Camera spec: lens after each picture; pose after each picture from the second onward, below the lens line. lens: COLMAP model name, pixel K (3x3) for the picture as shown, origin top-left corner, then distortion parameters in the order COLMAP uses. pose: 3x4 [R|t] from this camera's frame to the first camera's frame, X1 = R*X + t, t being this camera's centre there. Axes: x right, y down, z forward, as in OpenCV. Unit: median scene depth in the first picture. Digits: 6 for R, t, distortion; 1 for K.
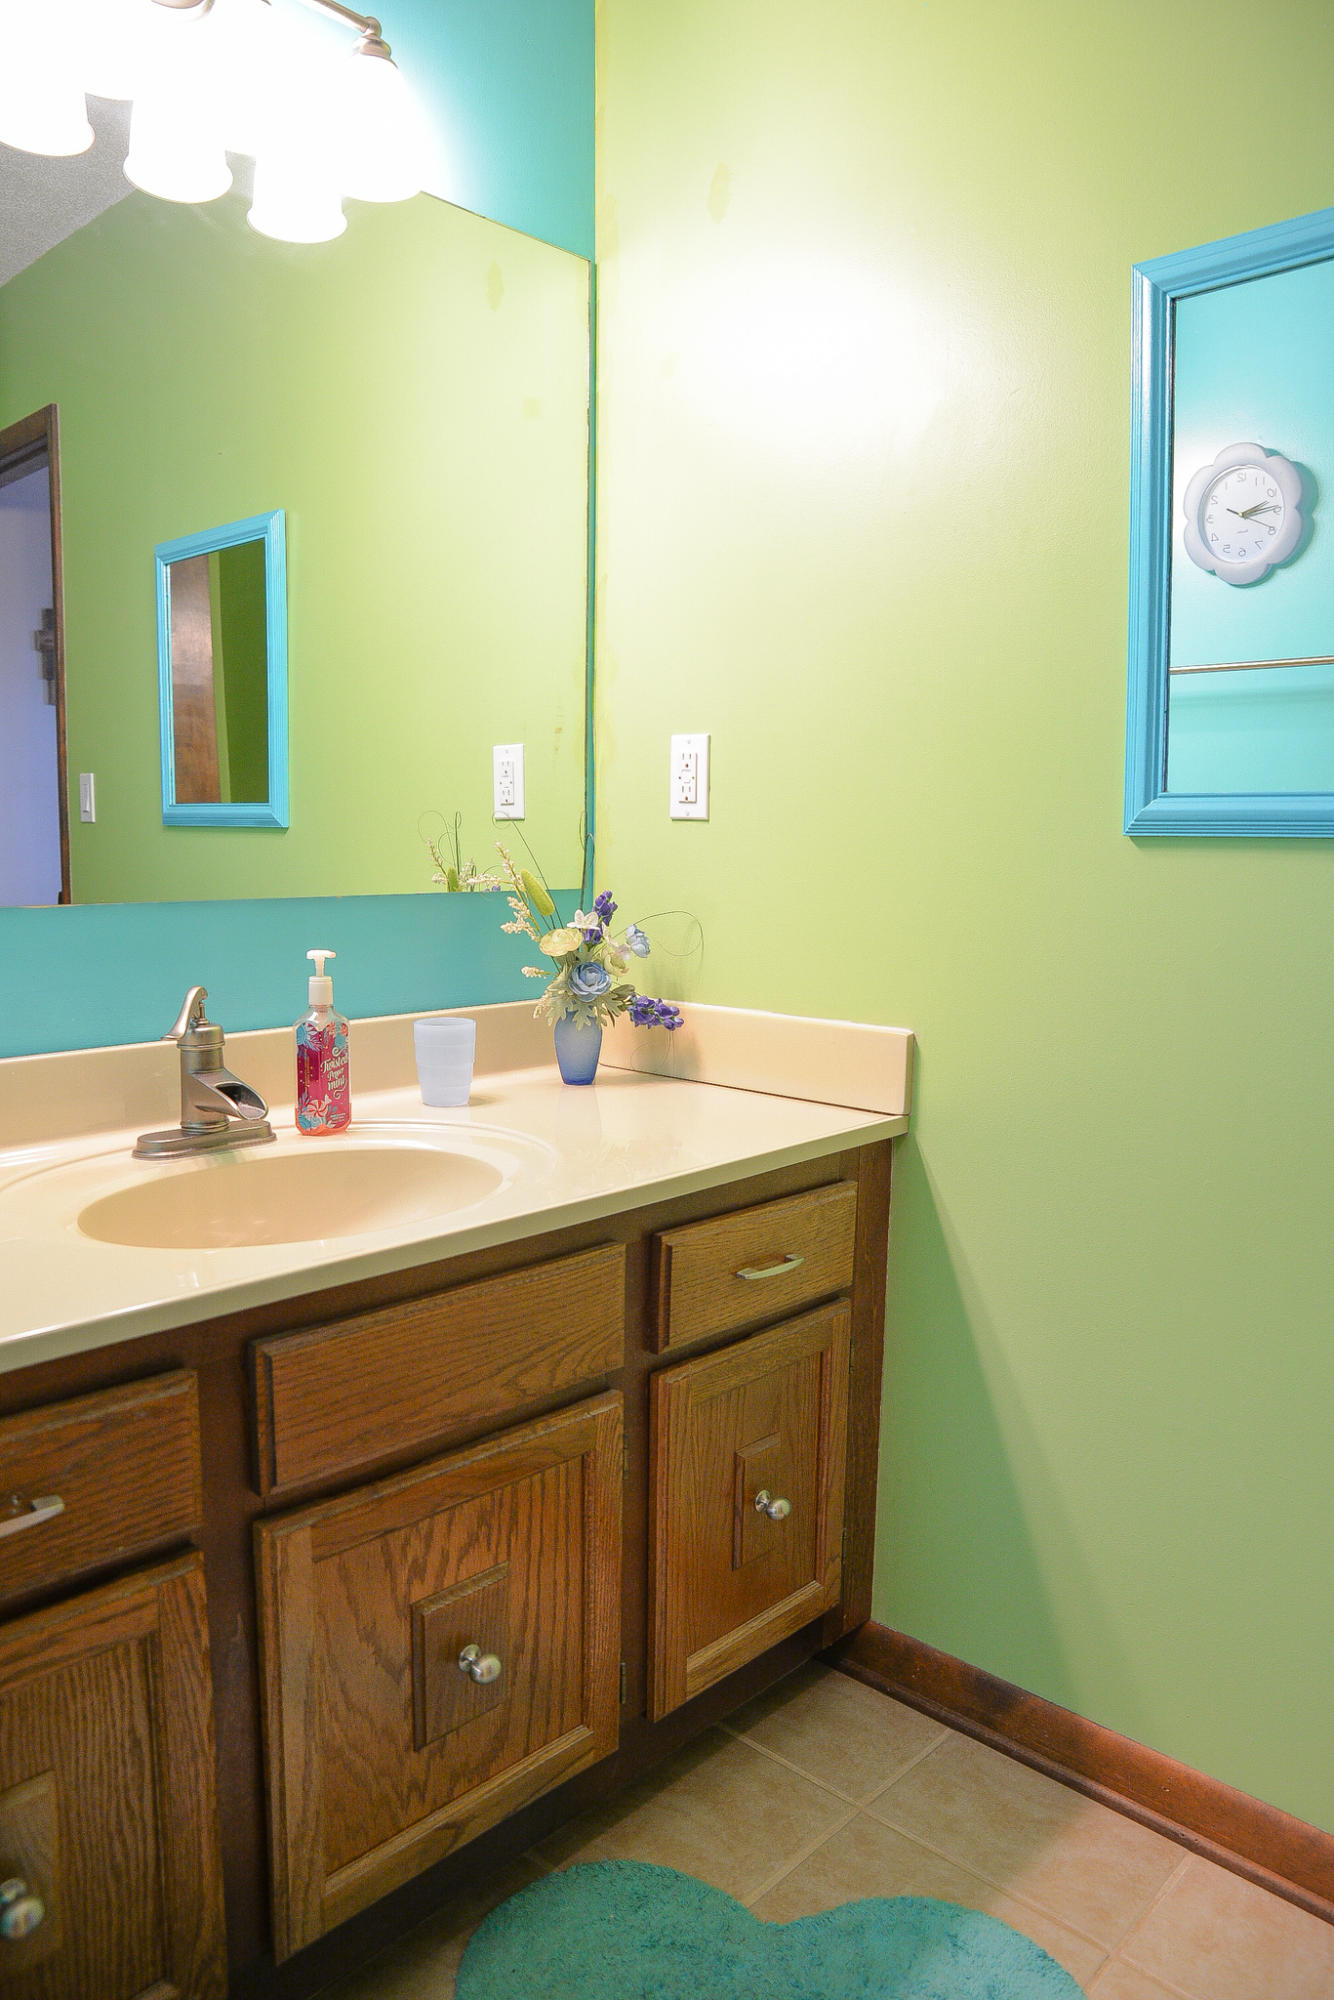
lens RADIAL K [[1391.1, 0, 668.9], [0, 1391.1, 1000.0], [0, 0, 1]] dist [-0.087076, 0.044009]
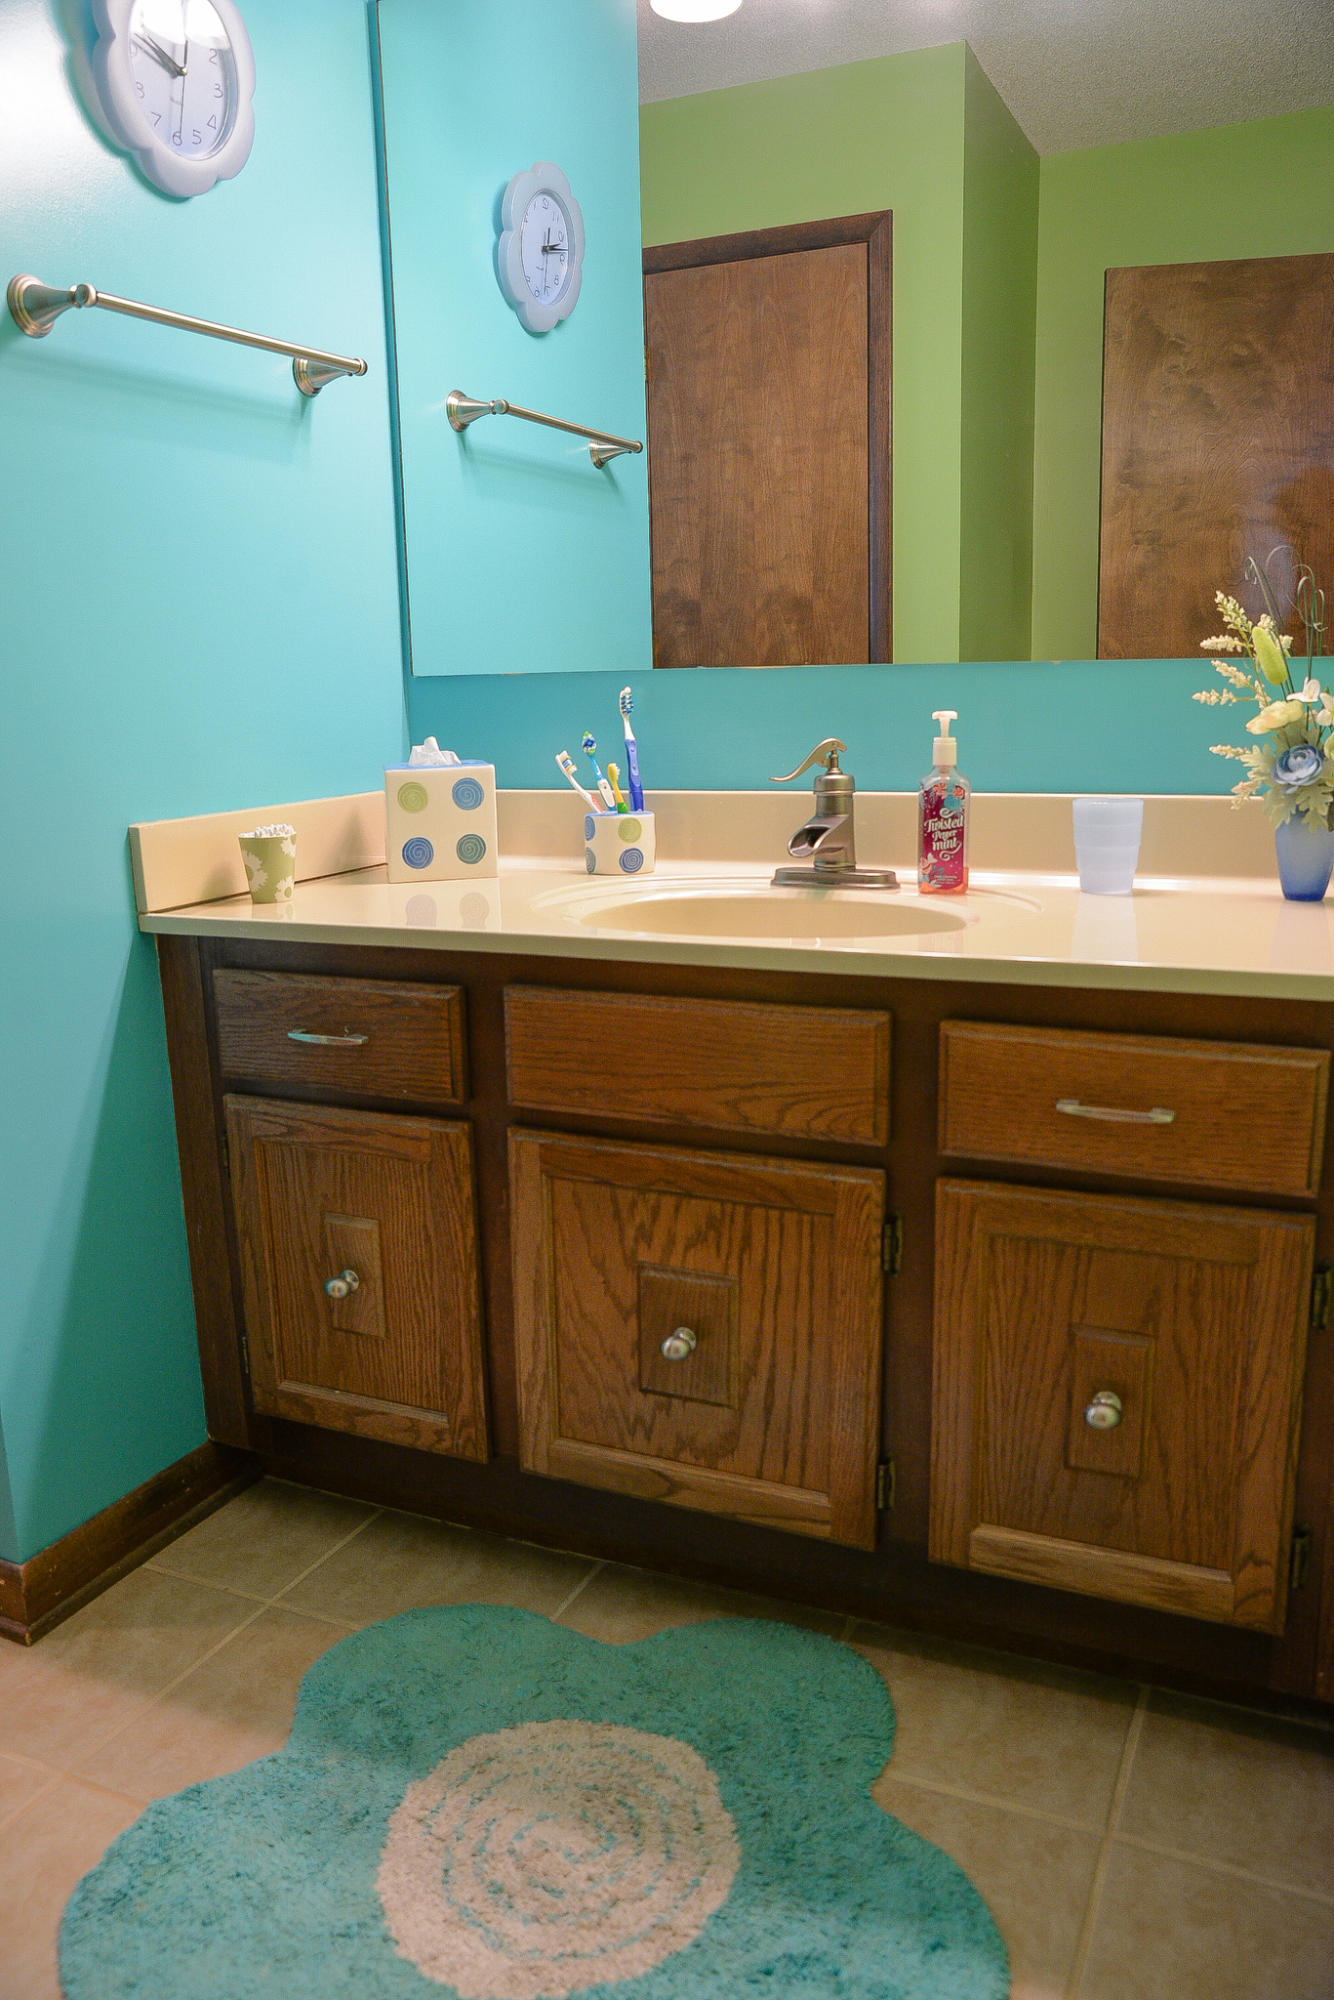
lens RADIAL K [[1510.3, 0, 653.5], [0, 1510.3, 1001.0], [0, 0, 1]] dist [-0.095492, 0.091215]
pose [[0.318676, 0.174965, -0.931576, 0.906006], [-0.088189, 0.984026, 0.154648, 0.026687], [0.943752, 0.032873, 0.329015, 0.552933]]
